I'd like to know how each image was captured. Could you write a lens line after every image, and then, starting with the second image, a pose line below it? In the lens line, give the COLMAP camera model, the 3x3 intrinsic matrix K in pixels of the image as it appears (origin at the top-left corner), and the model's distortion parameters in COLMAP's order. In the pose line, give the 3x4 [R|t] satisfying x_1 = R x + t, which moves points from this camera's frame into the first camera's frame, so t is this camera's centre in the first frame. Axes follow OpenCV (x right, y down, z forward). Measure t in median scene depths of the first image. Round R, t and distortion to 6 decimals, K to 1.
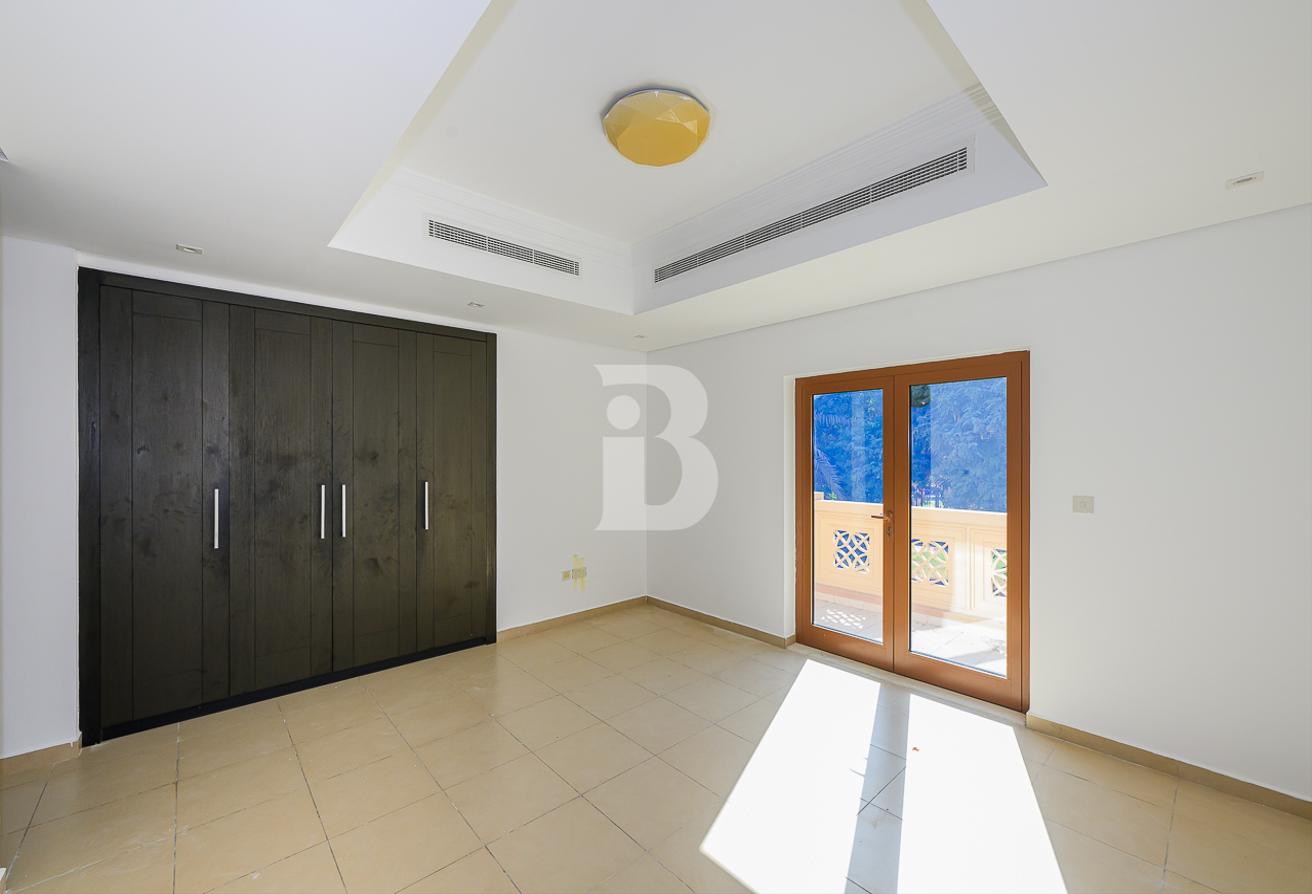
lens RADIAL K [[533.2, 0, 652.6], [0, 533.2, 455.1], [0, 0, 1]] dist [0.006621, 0.000370]
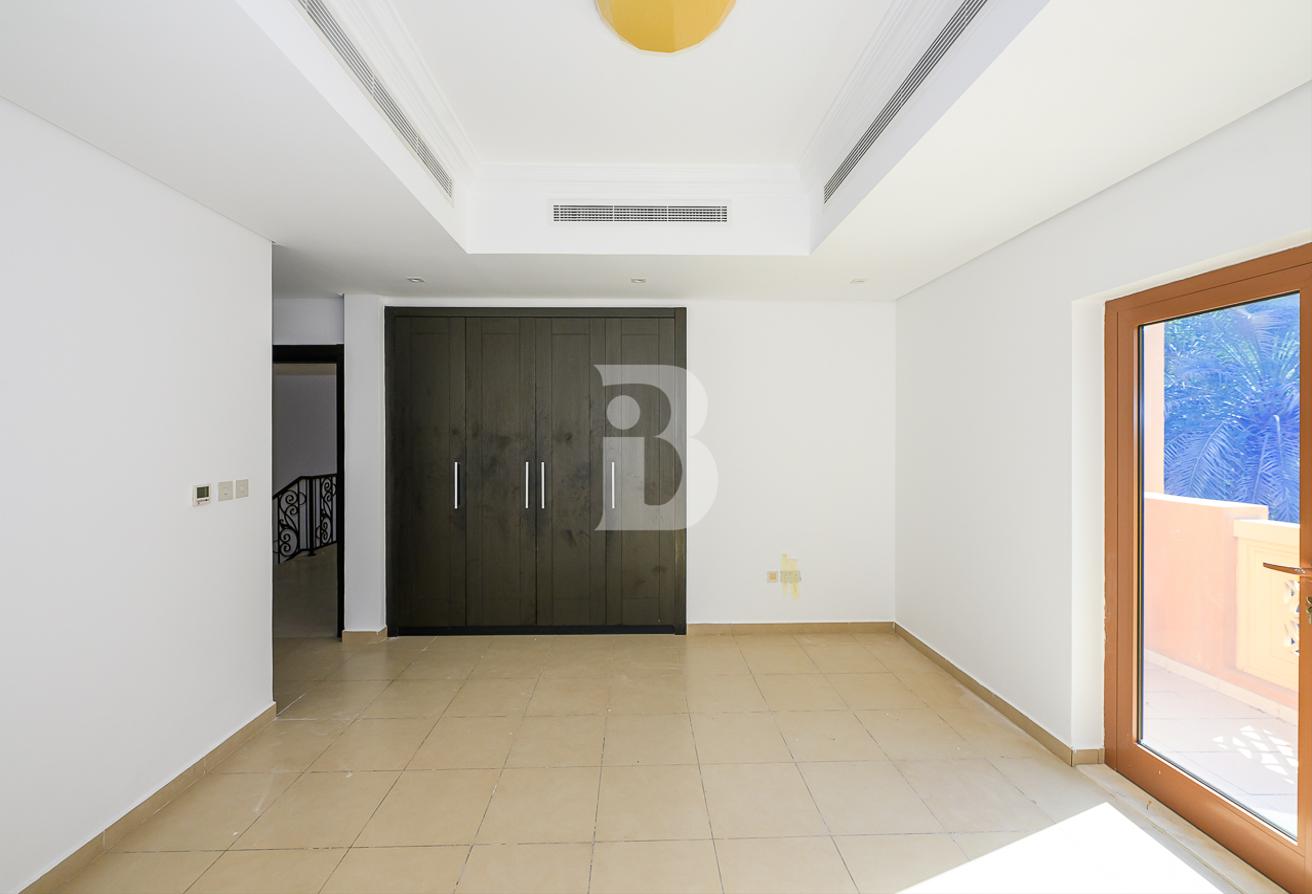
lens RADIAL K [[533.2, 0, 636.4], [0, 533.2, 439.0], [0, 0, 1]] dist [0.006621, 0.000370]
pose [[0.754817, 0.003582, -0.655926, 0.296392], [-0.001068, 0.999990, 0.004231, 0.001339], [0.655935, -0.002493, 0.754813, 0.264604]]
